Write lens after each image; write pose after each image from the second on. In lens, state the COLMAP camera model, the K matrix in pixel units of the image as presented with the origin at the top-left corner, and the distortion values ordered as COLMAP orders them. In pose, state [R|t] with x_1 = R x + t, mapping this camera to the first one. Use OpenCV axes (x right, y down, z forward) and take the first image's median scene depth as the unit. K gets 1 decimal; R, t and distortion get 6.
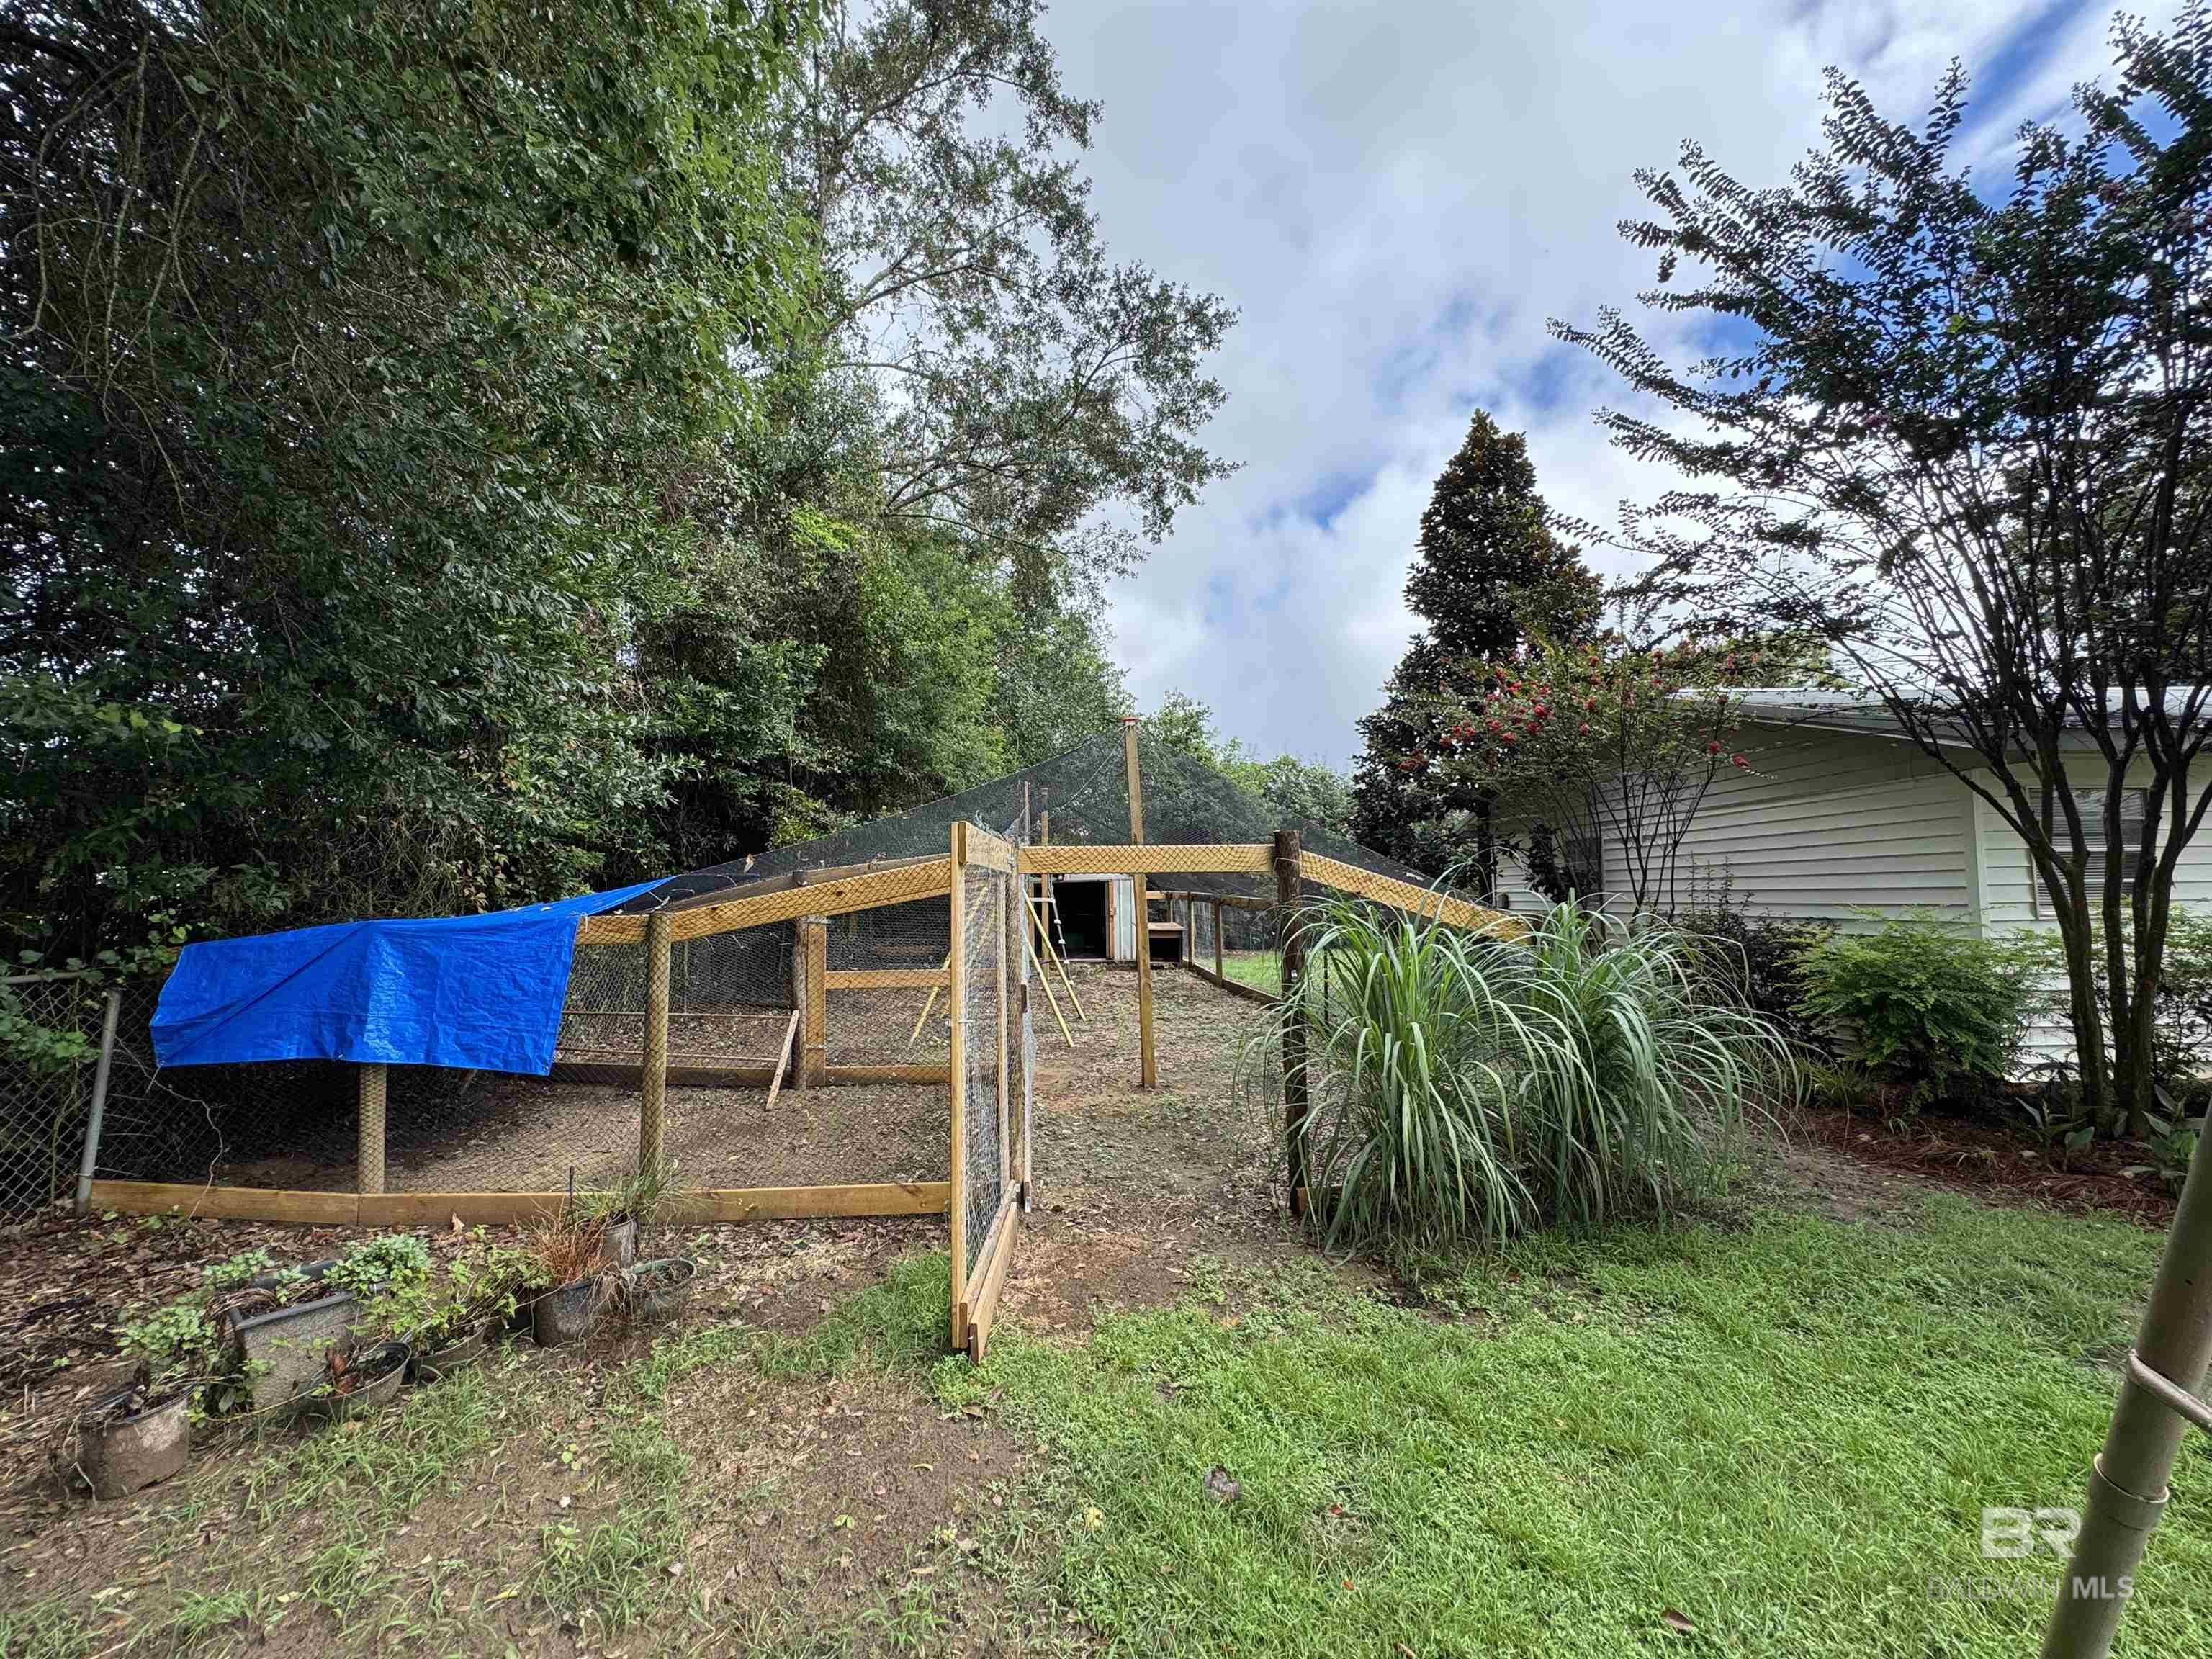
lens RADIAL K [[879.0, 0, 1102.2], [0, 879.0, 833.5], [0, 0, 1]] dist [-0.001003, -0.000666]
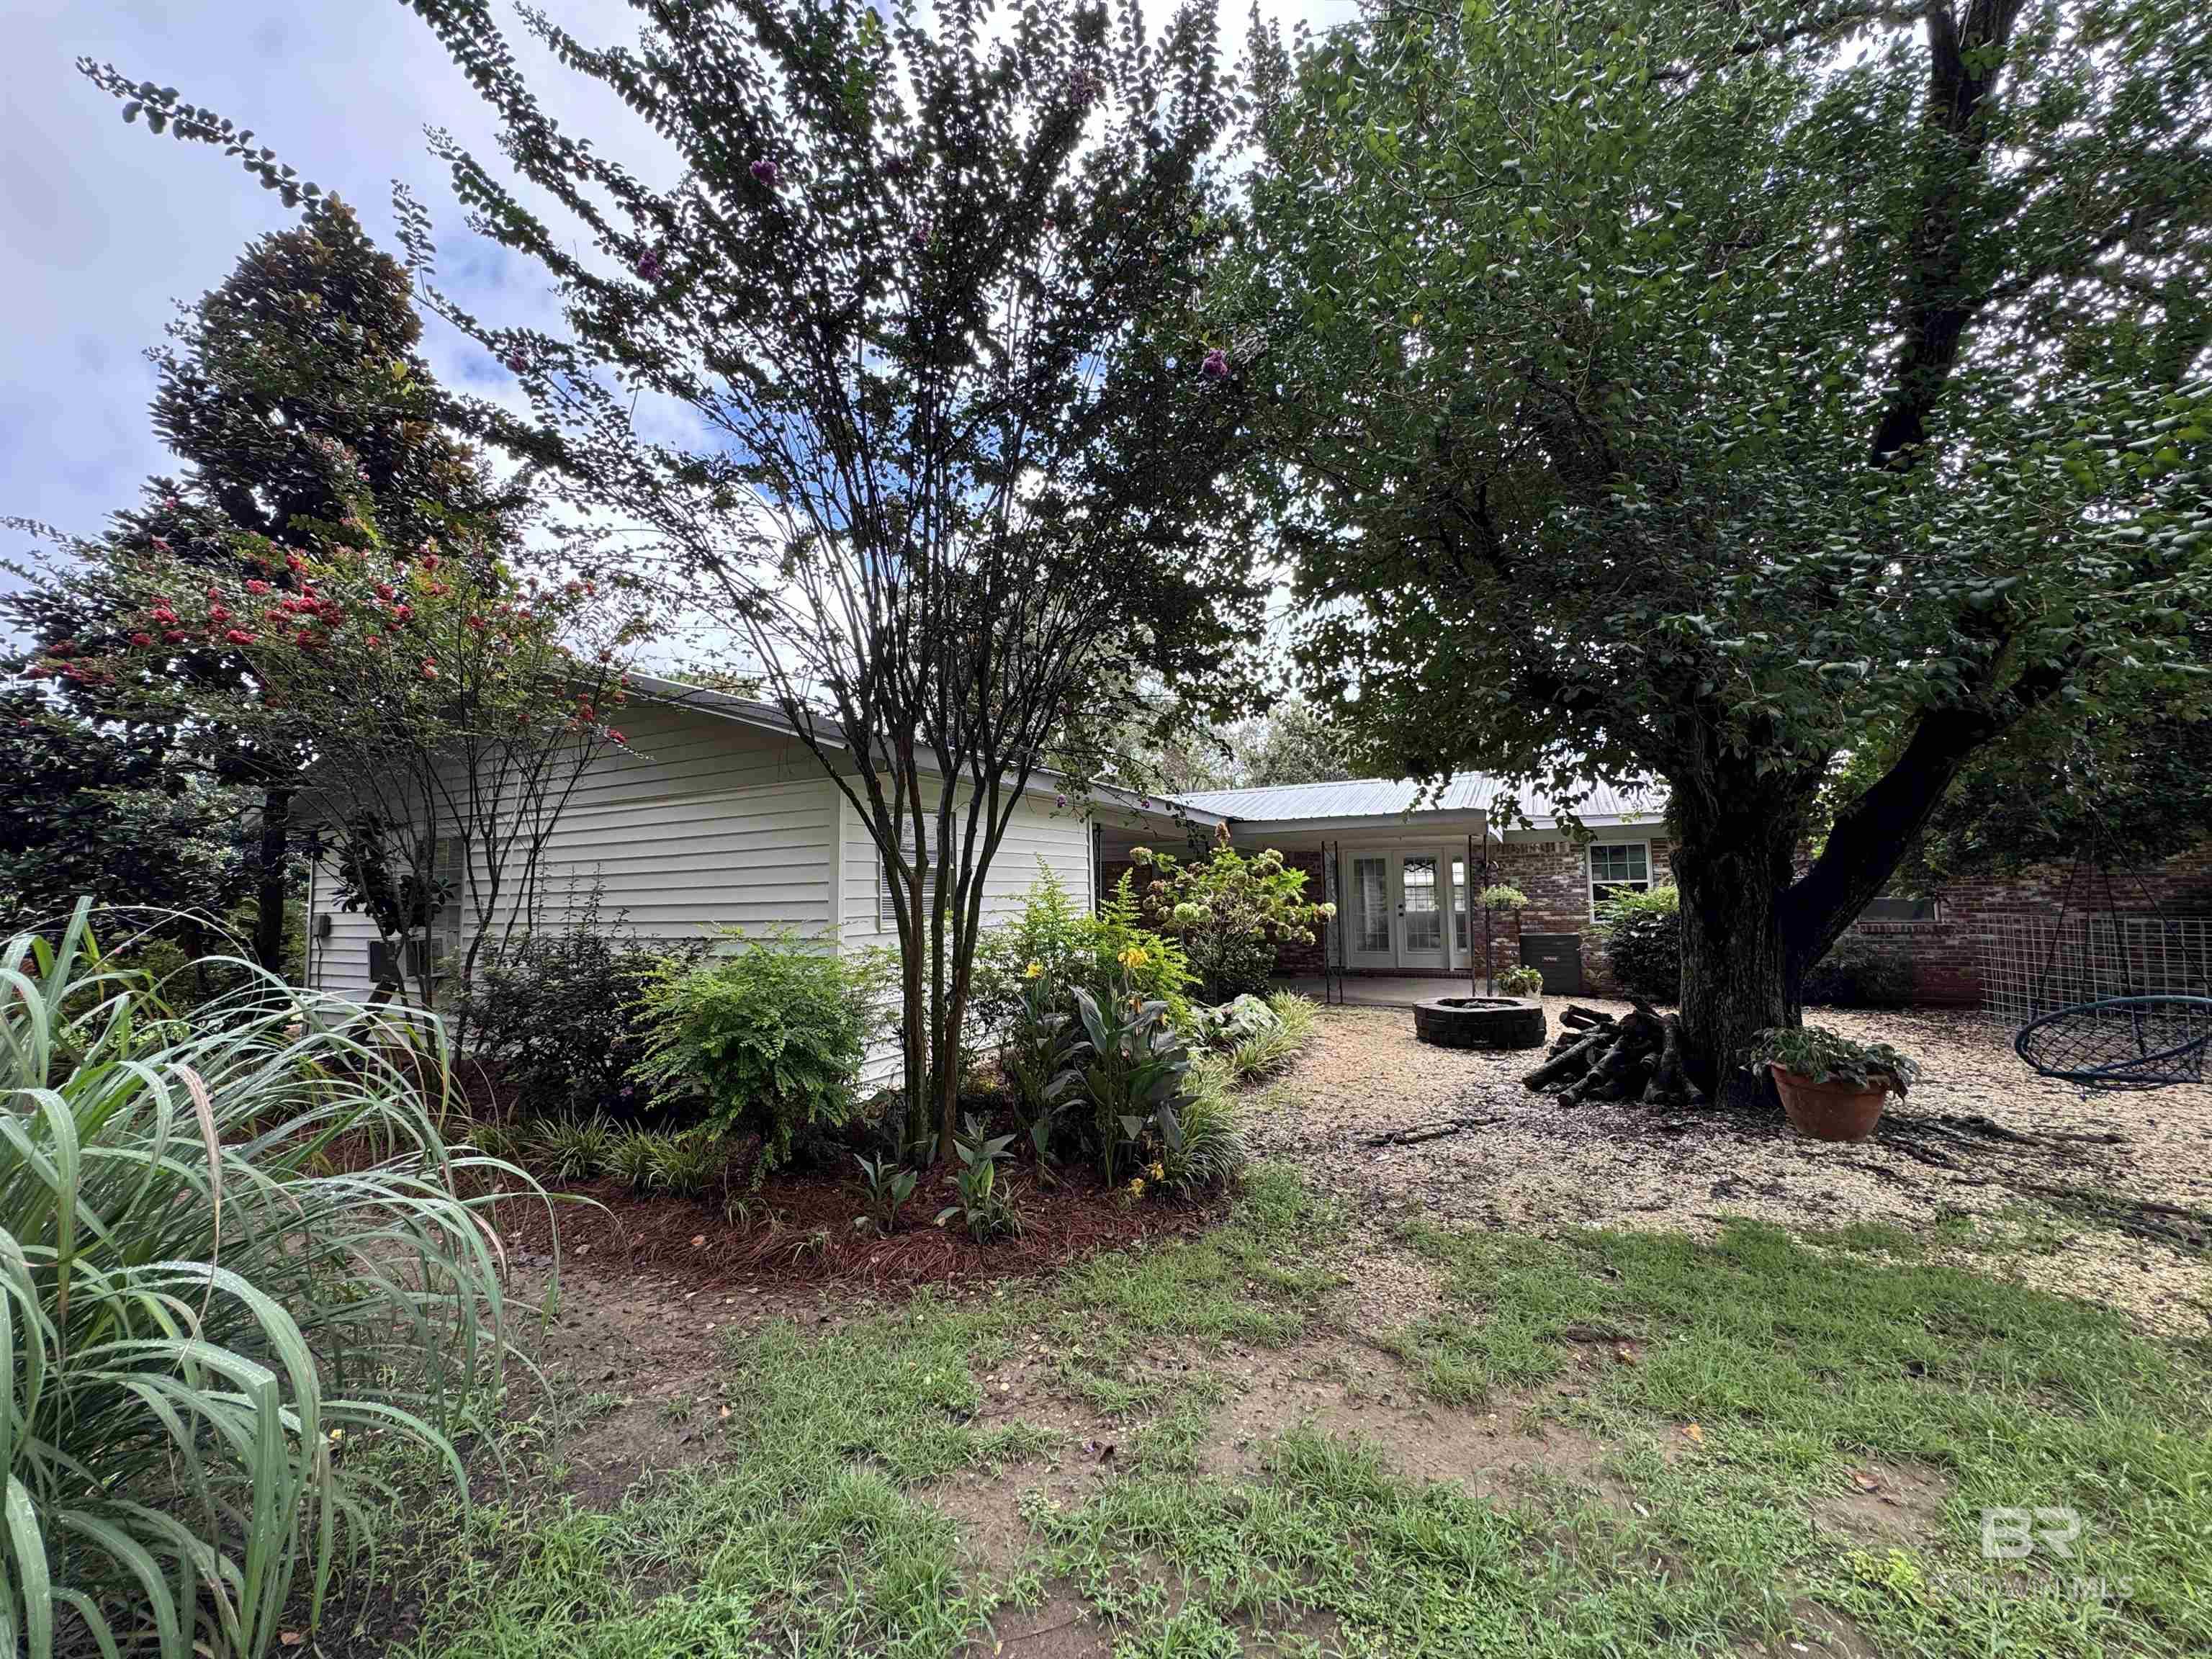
lens RADIAL K [[879.0, 0, 1105.3], [0, 879.0, 824.6], [0, 0, 1]] dist [-0.001003, -0.000666]
pose [[0.475605, 0.077402, 0.876247, 0.348421], [-0.046909, 0.996936, -0.062602, 0.028985], [-0.878407, -0.011330, 0.477778, 0.344231]]
